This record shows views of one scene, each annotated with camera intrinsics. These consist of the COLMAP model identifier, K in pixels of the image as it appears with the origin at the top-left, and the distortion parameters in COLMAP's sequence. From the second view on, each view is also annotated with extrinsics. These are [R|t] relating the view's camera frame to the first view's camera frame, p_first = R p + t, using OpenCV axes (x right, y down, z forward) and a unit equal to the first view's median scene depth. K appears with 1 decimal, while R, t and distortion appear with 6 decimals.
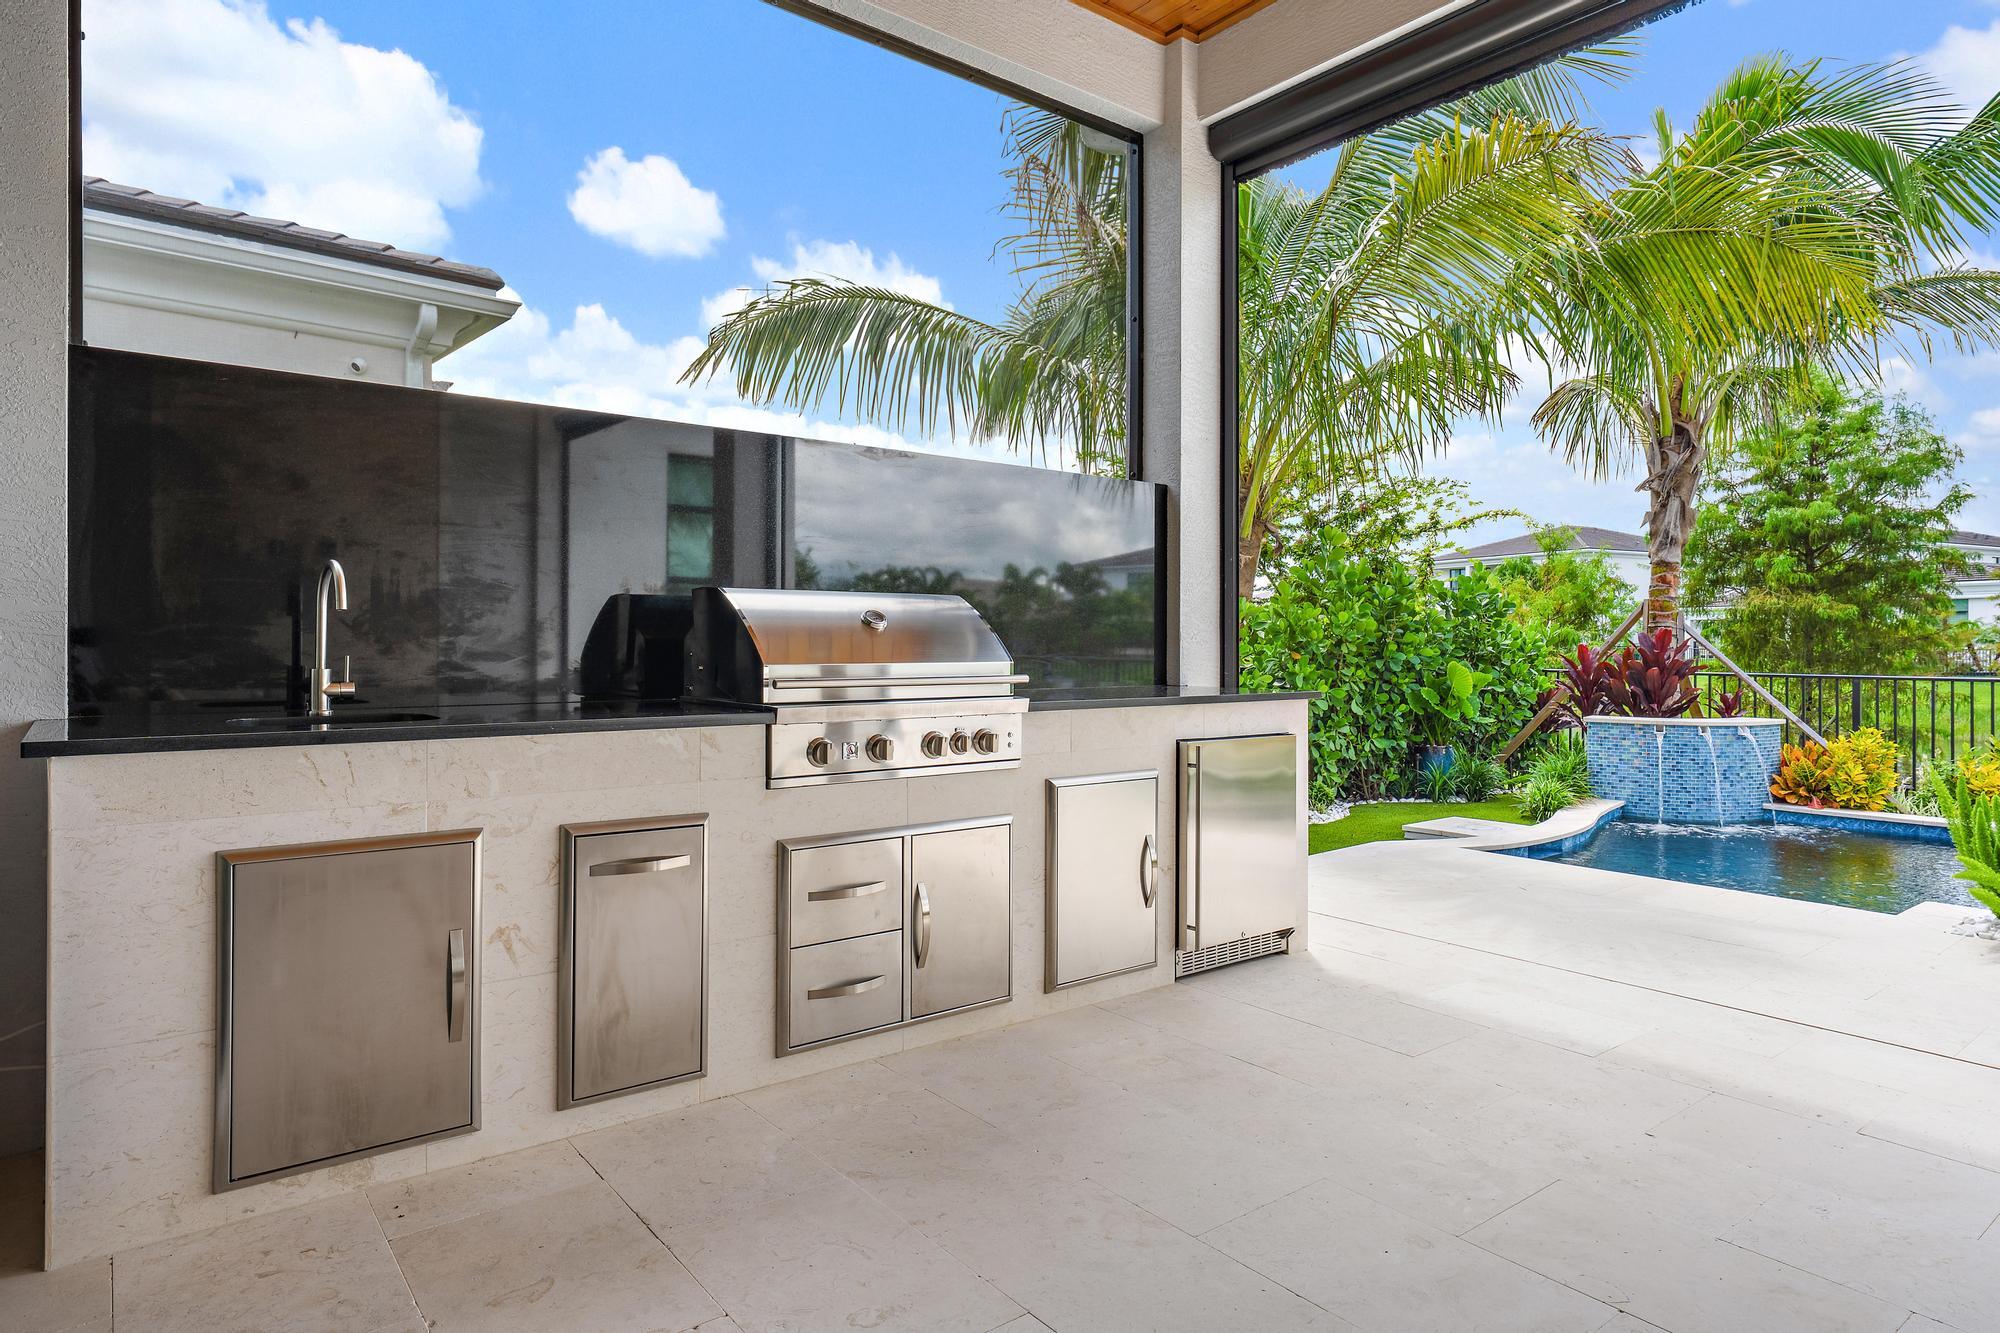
lens RADIAL K [[1155.2, 0, 996.9], [0, 1155.2, 654.7], [0, 0, 1]] dist [-0.001806, -0.000742]
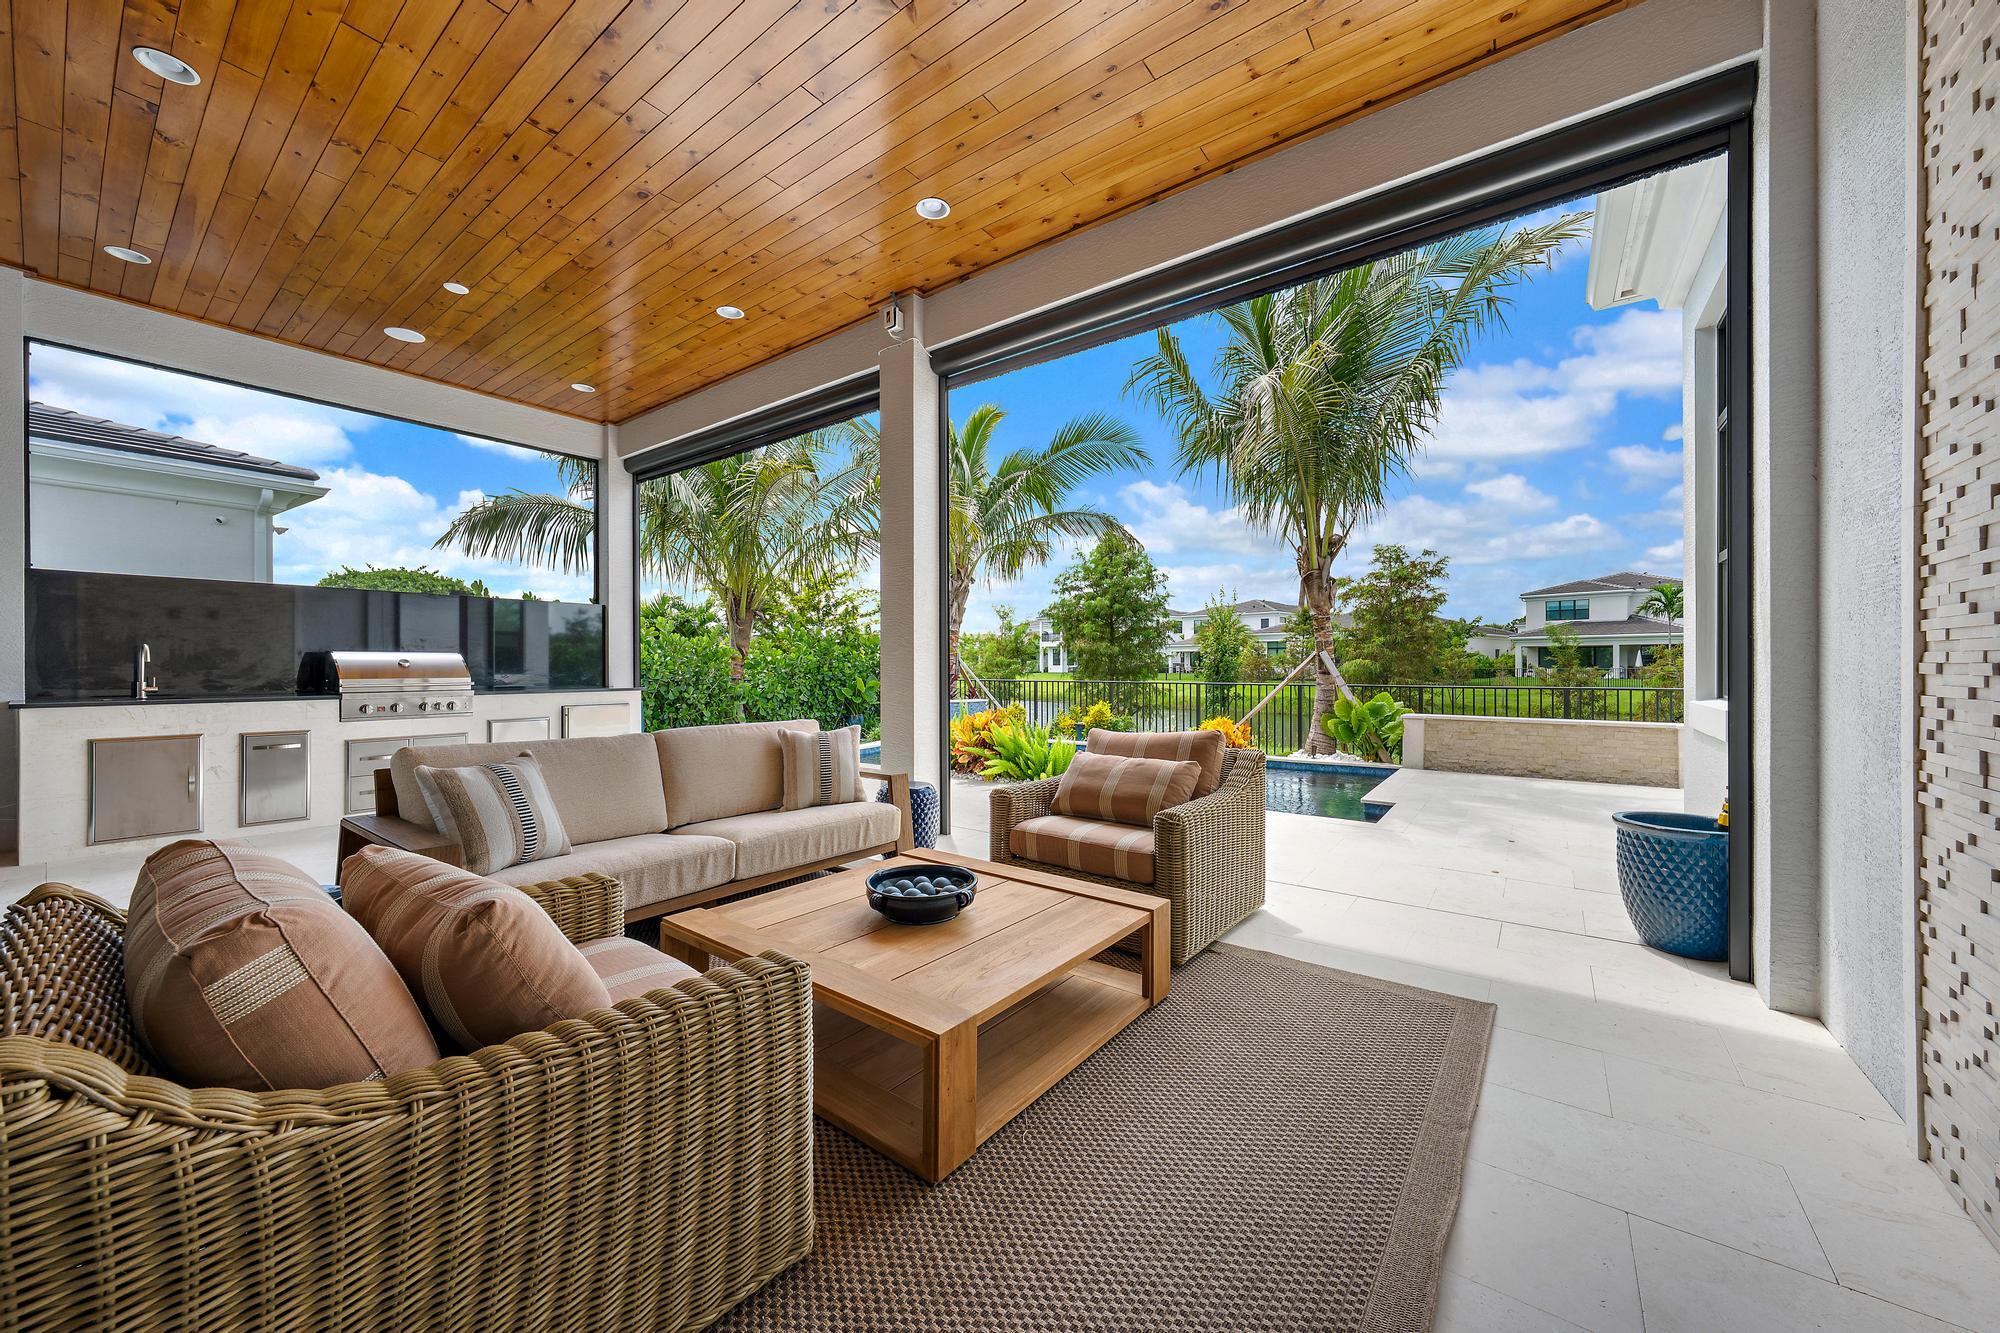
lens RADIAL K [[715.4, 0, 1006.3], [0, 715.4, 672.5], [0, 0, 1]] dist [-0.012491, -0.000046]
pose [[0.961249, -0.009346, 0.275522, 0.858692], [0.009811, 0.999952, -0.000311, 0.008612], [-0.275505, 0.003002, 0.961295, -1.084757]]
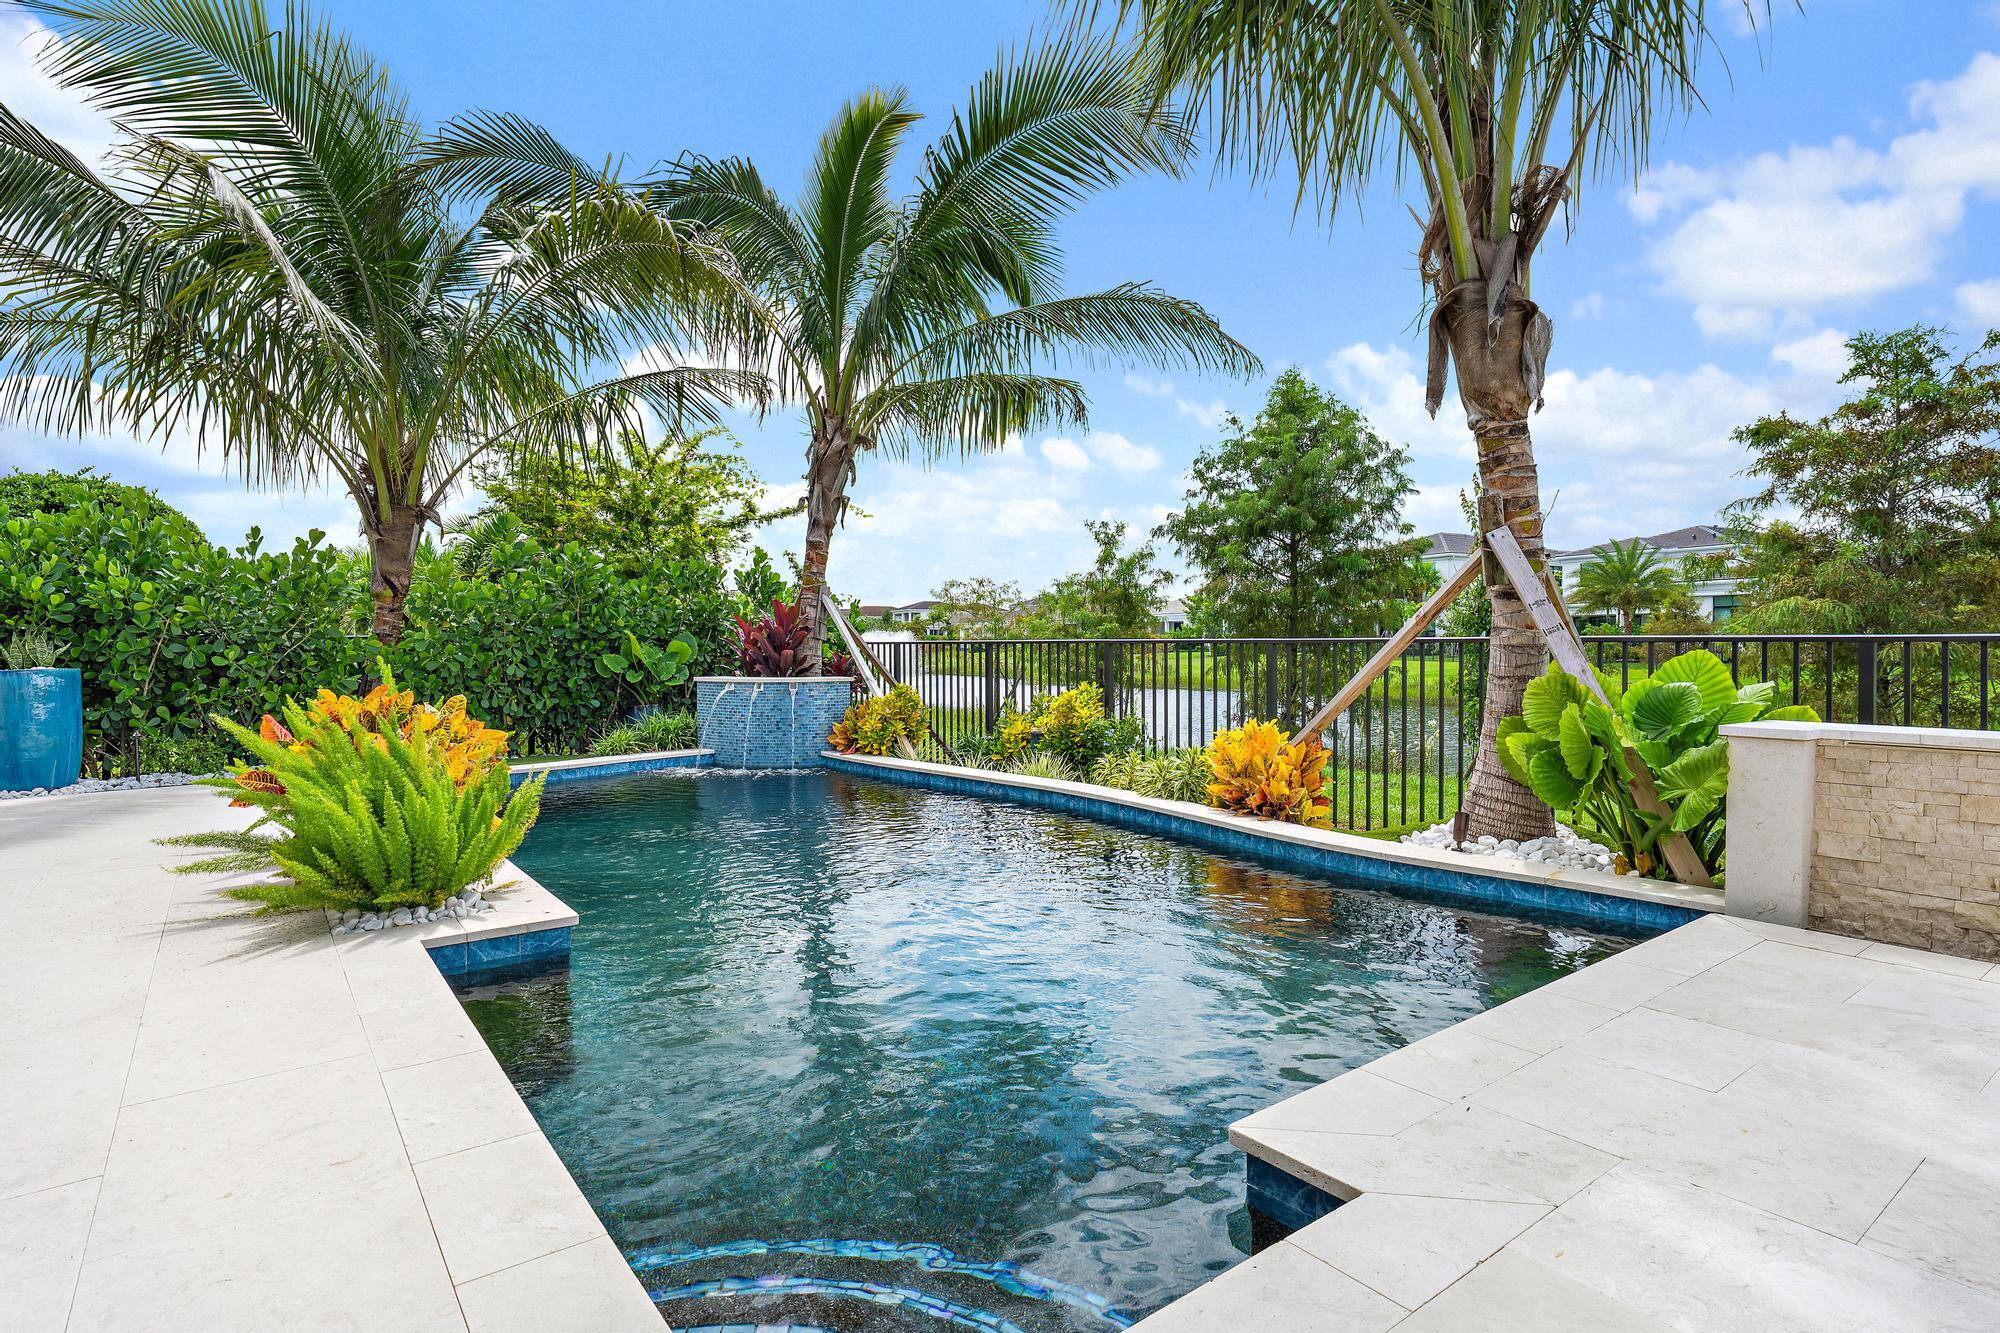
lens RADIAL K [[1024.2, 0, 1005.1], [0, 1024.2, 660.6], [0, 0, 1]] dist [-0.011582, 0.000063]
pose [[0.999968, -0.007078, -0.003772, 2.231807], [0.007083, 0.999974, 0.001332, 0.105202], [0.003762, -0.001359, 0.999992, -0.028628]]
